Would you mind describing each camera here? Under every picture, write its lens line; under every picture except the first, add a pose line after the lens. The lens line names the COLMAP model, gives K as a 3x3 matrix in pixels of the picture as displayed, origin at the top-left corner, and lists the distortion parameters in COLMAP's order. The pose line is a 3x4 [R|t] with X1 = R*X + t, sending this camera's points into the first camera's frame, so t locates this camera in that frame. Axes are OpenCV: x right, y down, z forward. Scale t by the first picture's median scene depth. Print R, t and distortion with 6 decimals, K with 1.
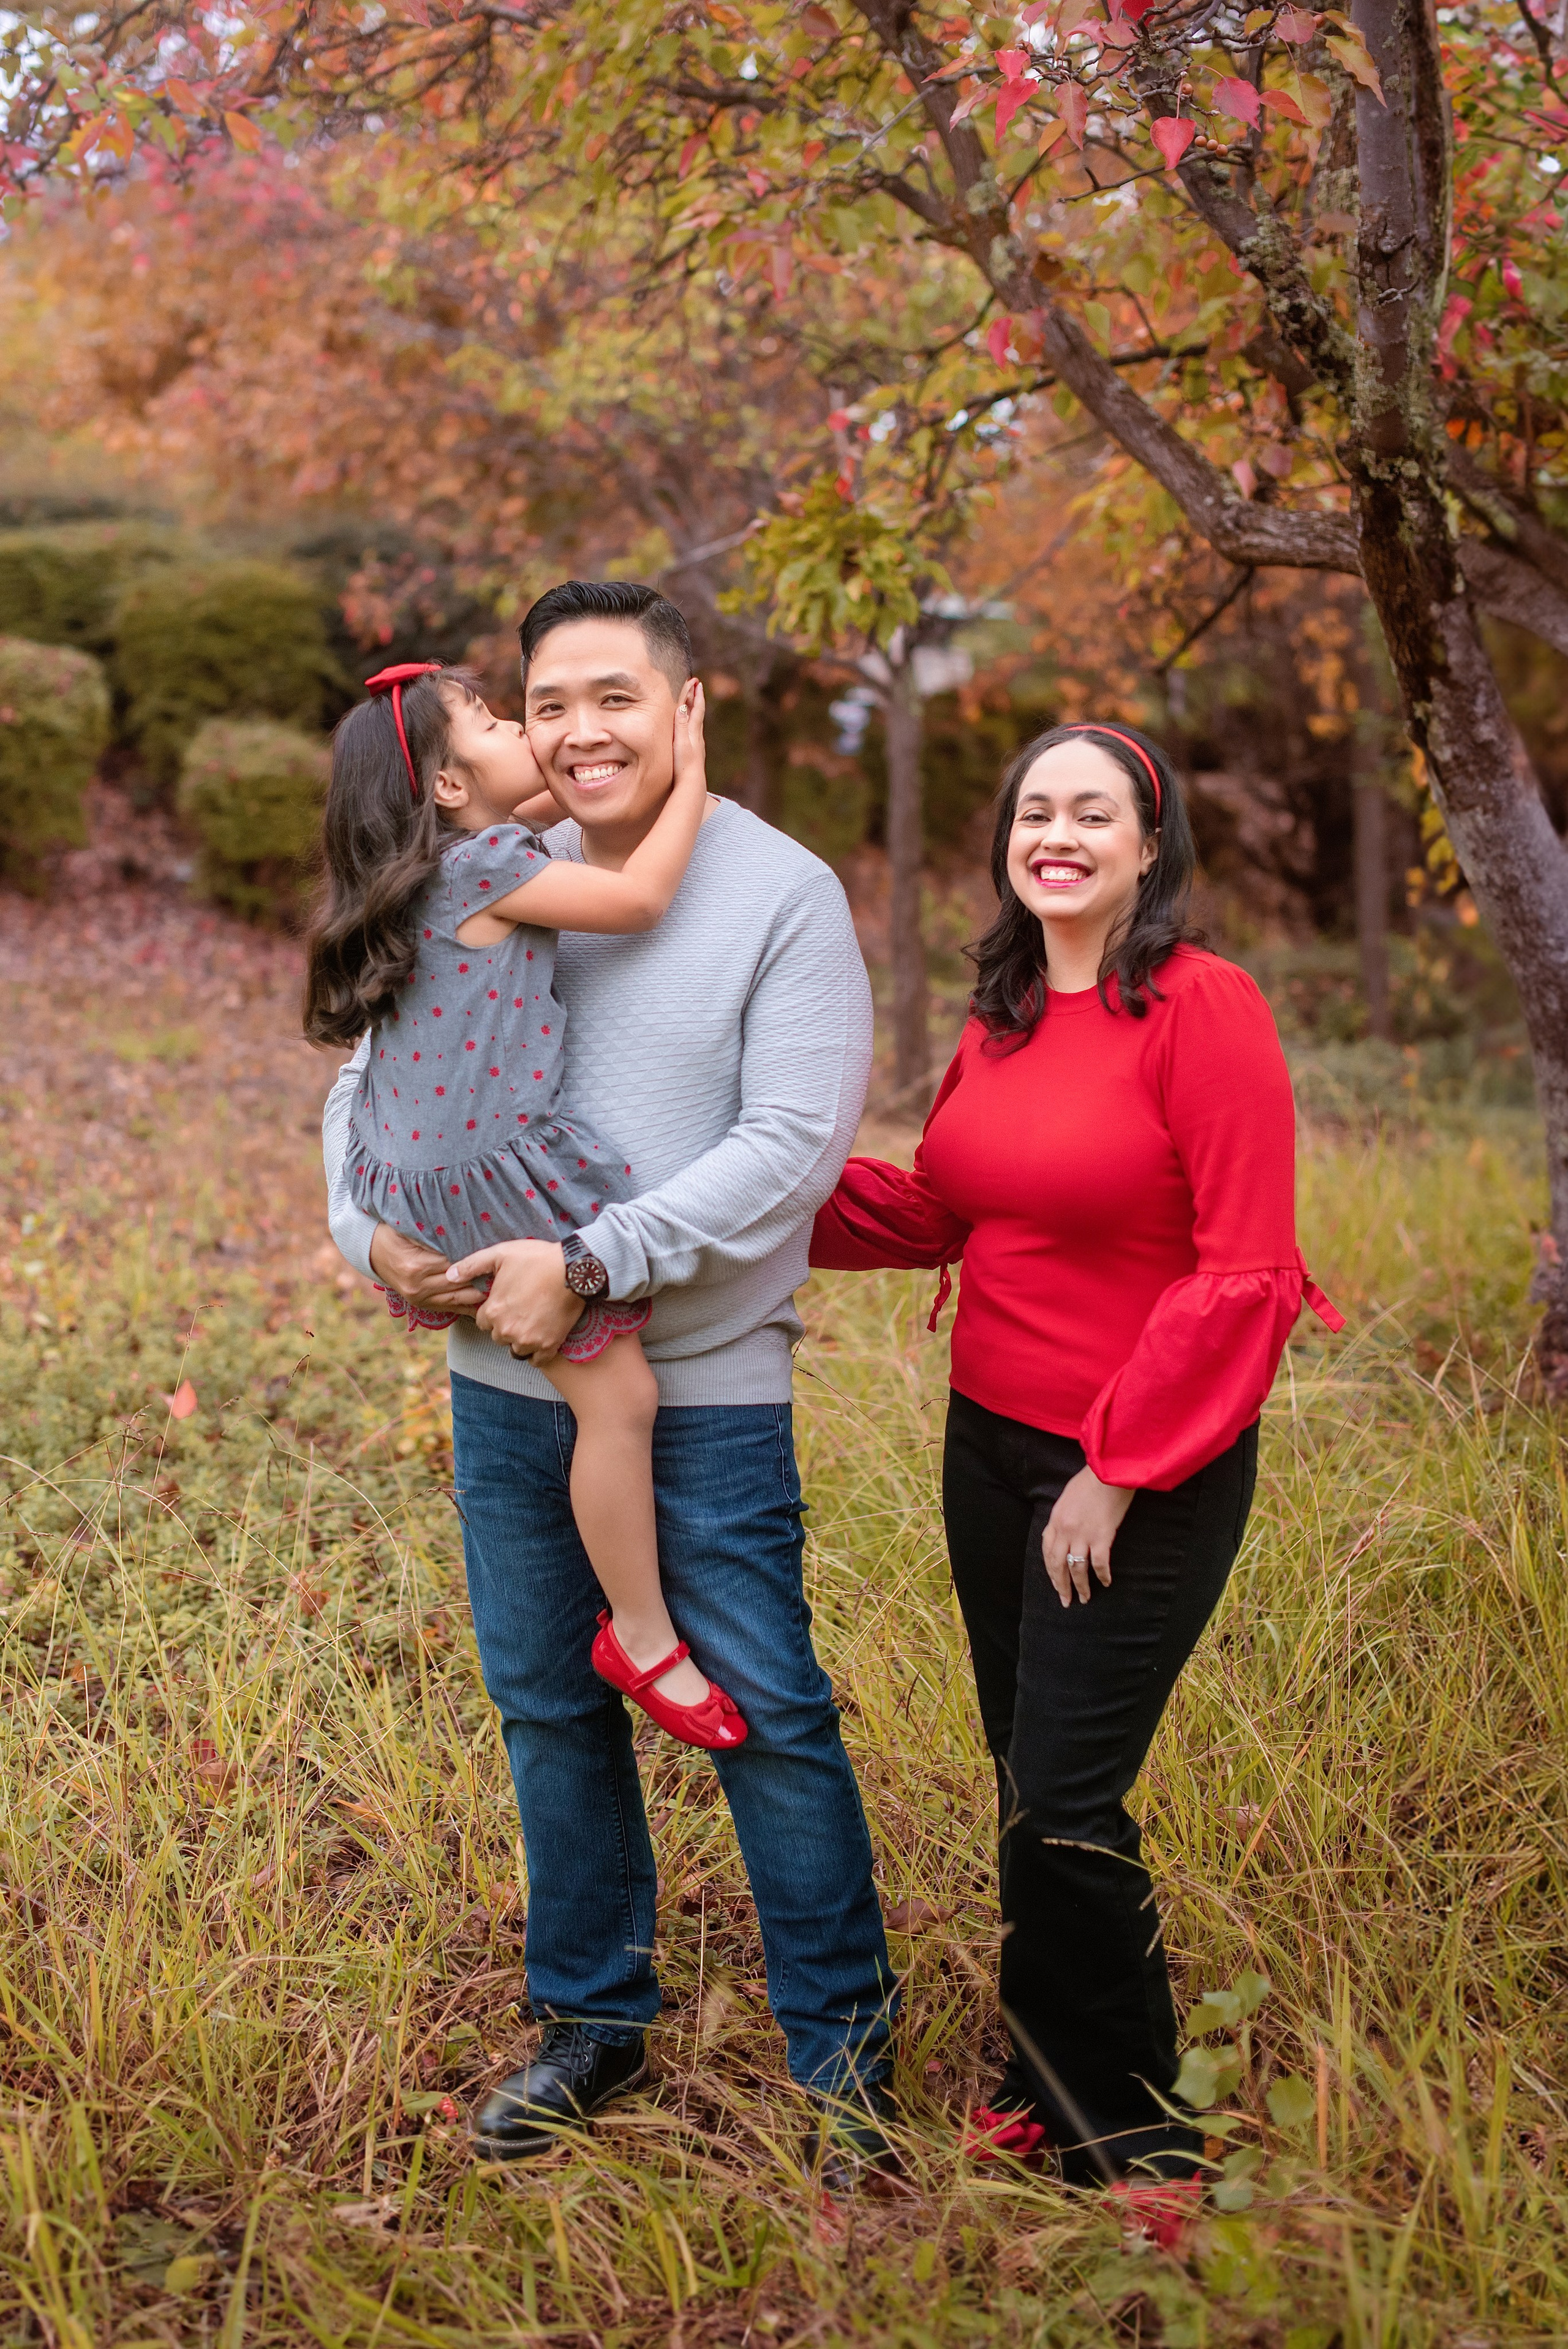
lens RADIAL K [[3313.1, 0, 784.0], [0, 3313.1, 1174.5], [0, 0, 1]] dist [-0.155287, 0.063257]
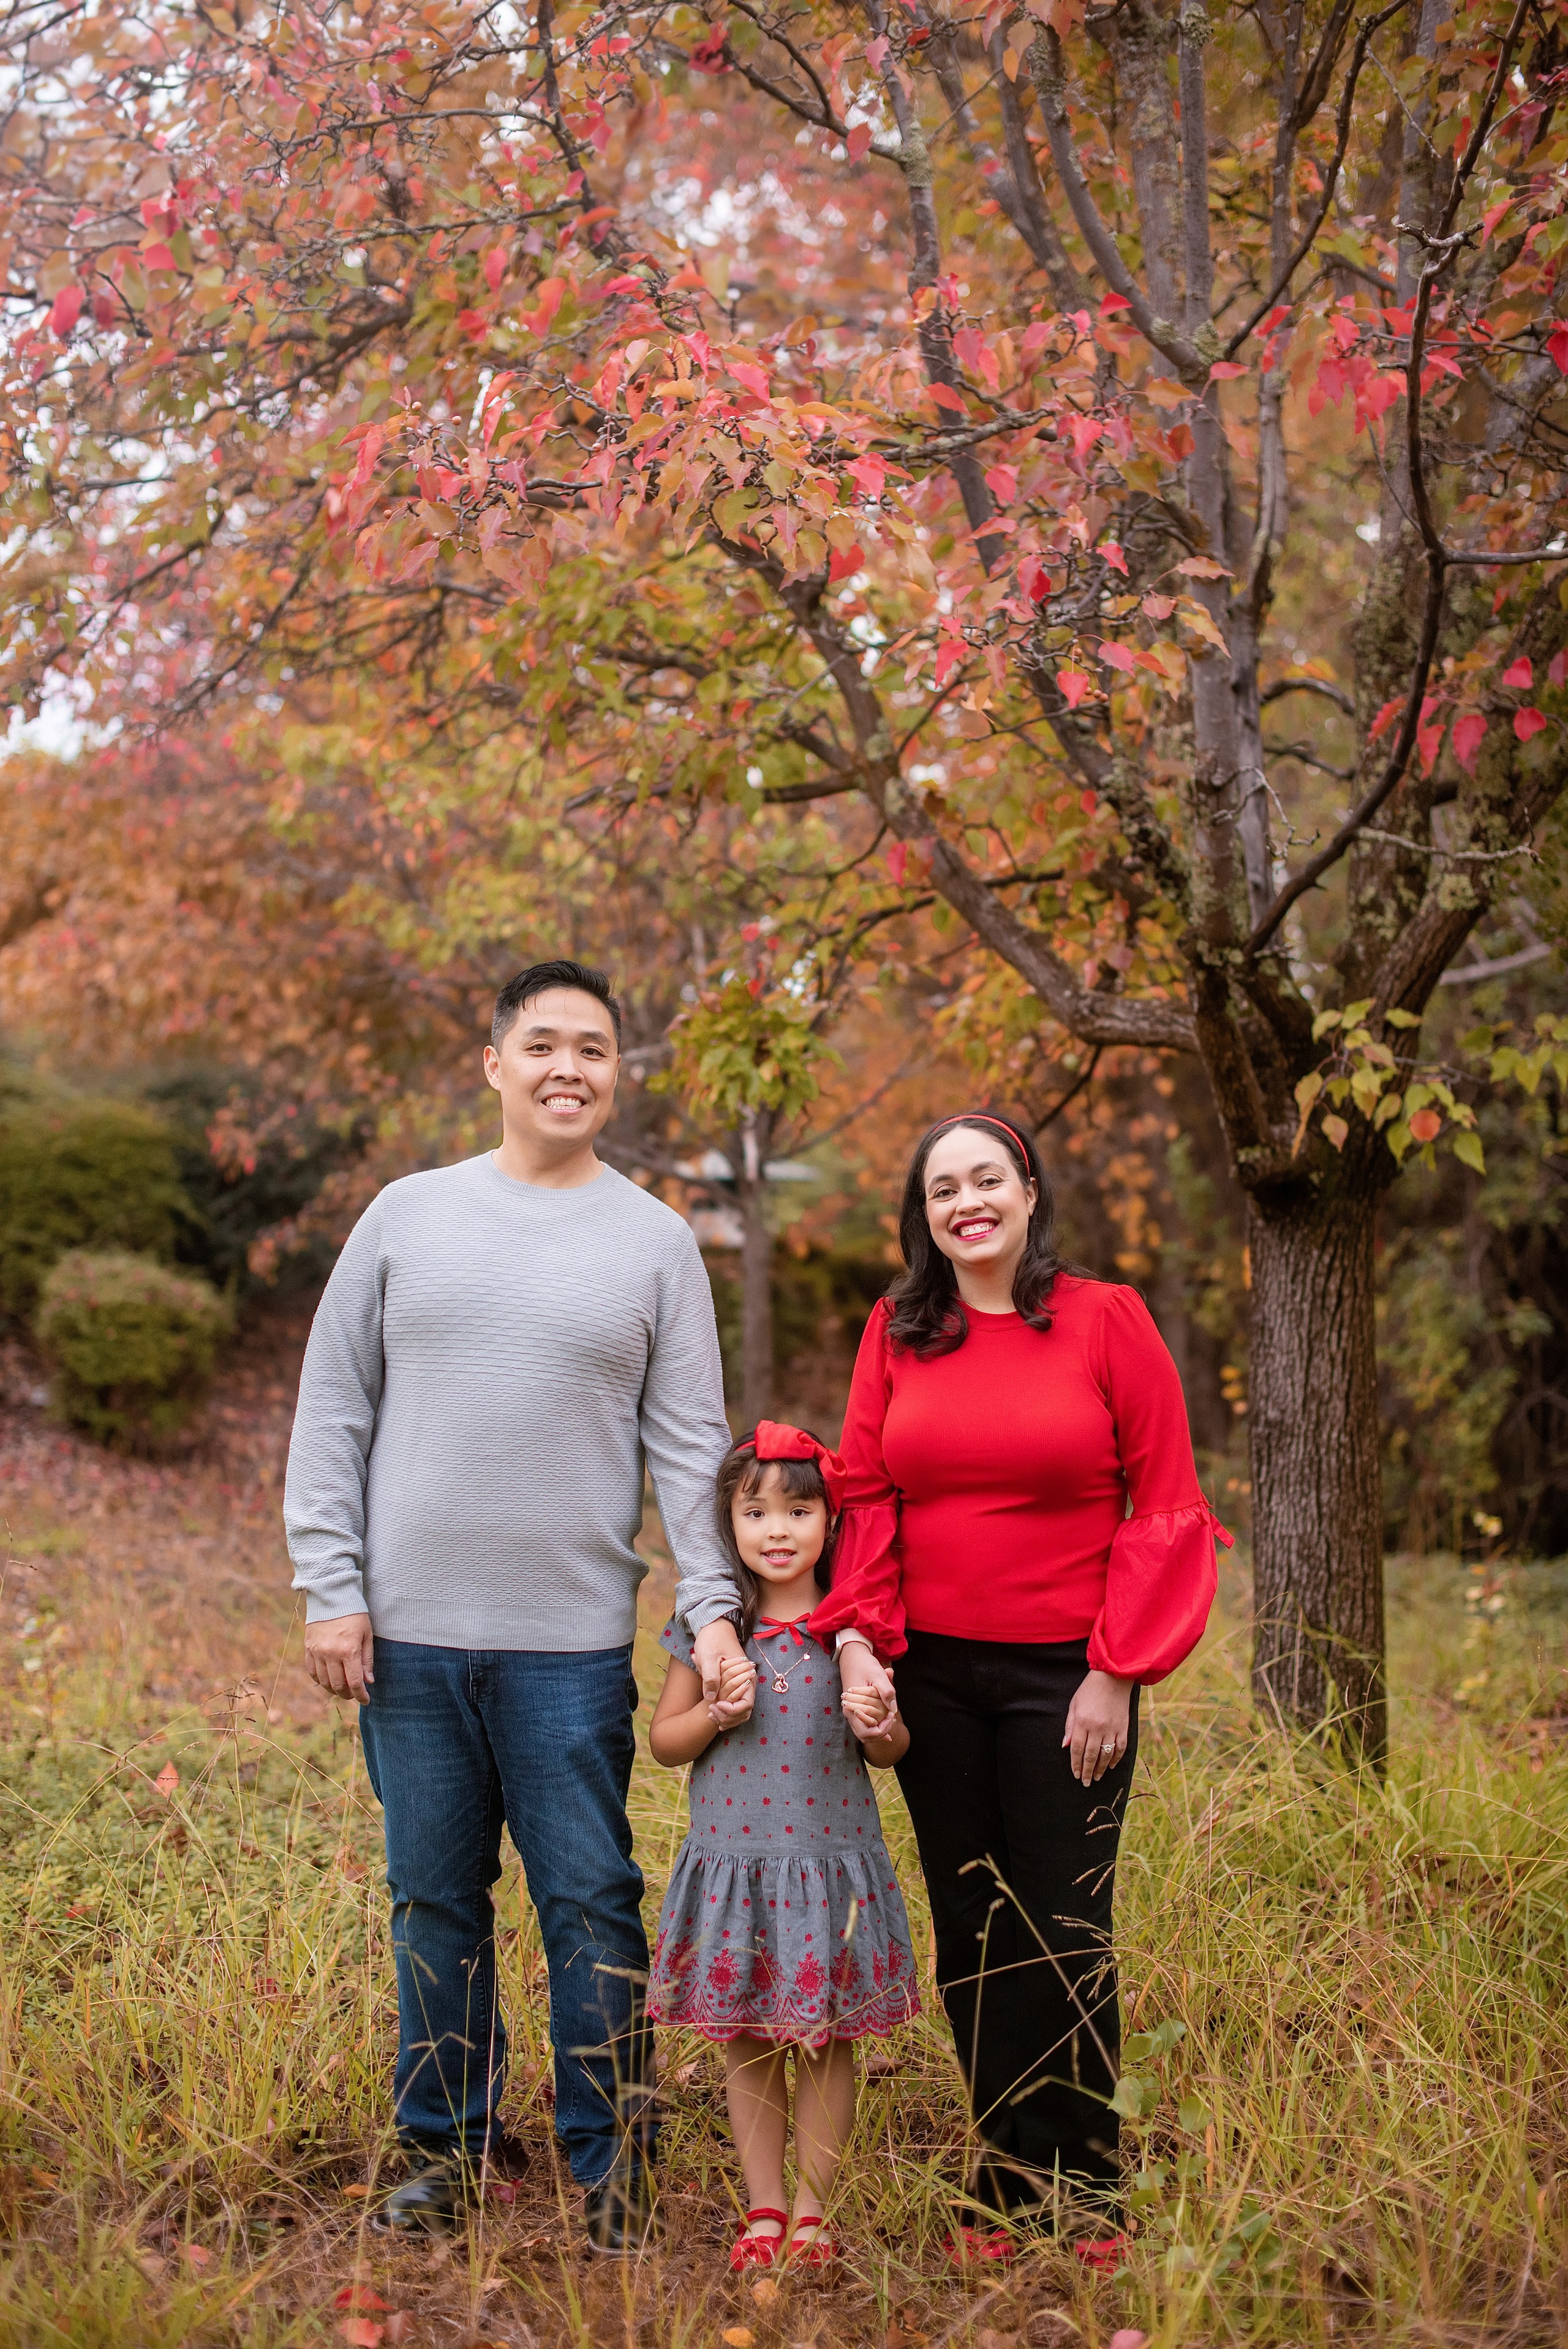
lens RADIAL K [[3274.1, 0, 789.7], [0, 3274.1, 1356.2], [0, 0, 1]] dist [-0.107964, 0.045346]
pose [[0.998276, 0.006756, 0.058308, -0.038243], [-0.000152, 0.993648, -0.112529, 0.057318], [-0.058697, 0.112327, 0.991936, -0.160382]]
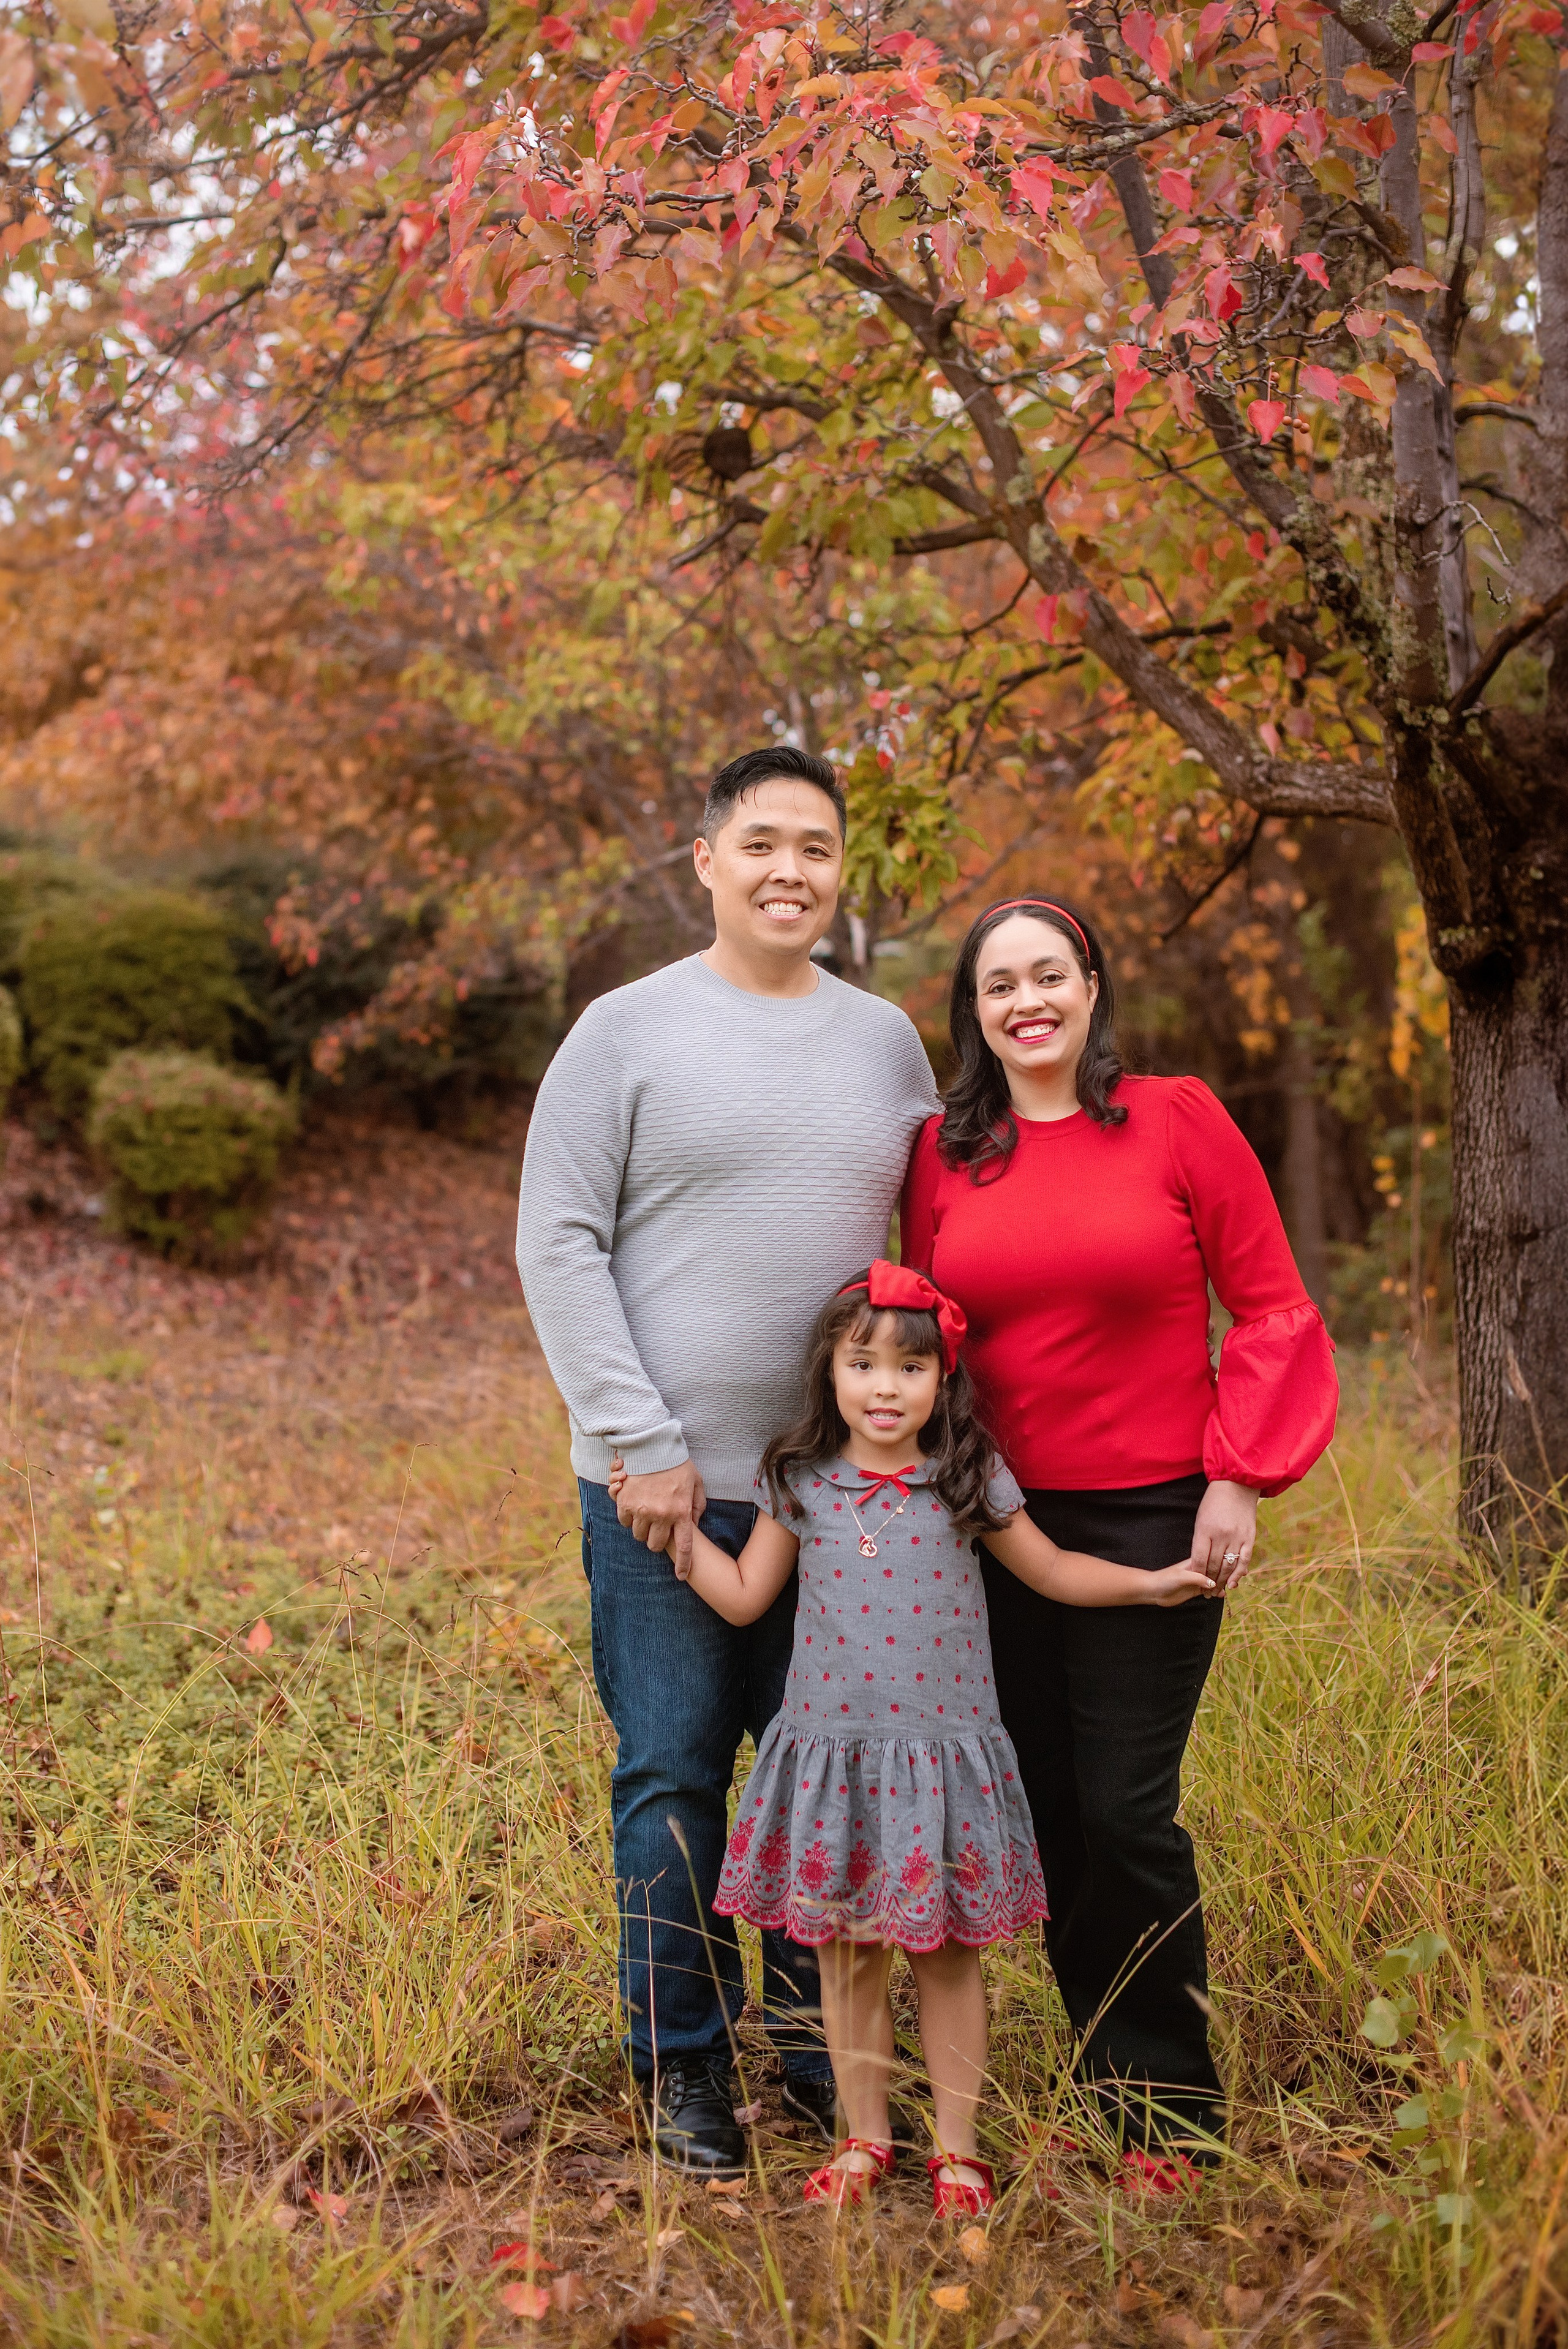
lens RADIAL K [[3459.0, 0, 779.9], [0, 3459.0, 1278.6], [0, 0, 1]] dist [-0.132385, 0.123680]
pose [[0.999457, -0.014598, 0.029542, -0.053400], [0.016748, 0.997126, -0.073888, 0.044329], [-0.028378, 0.074343, 0.996829, -0.114429]]
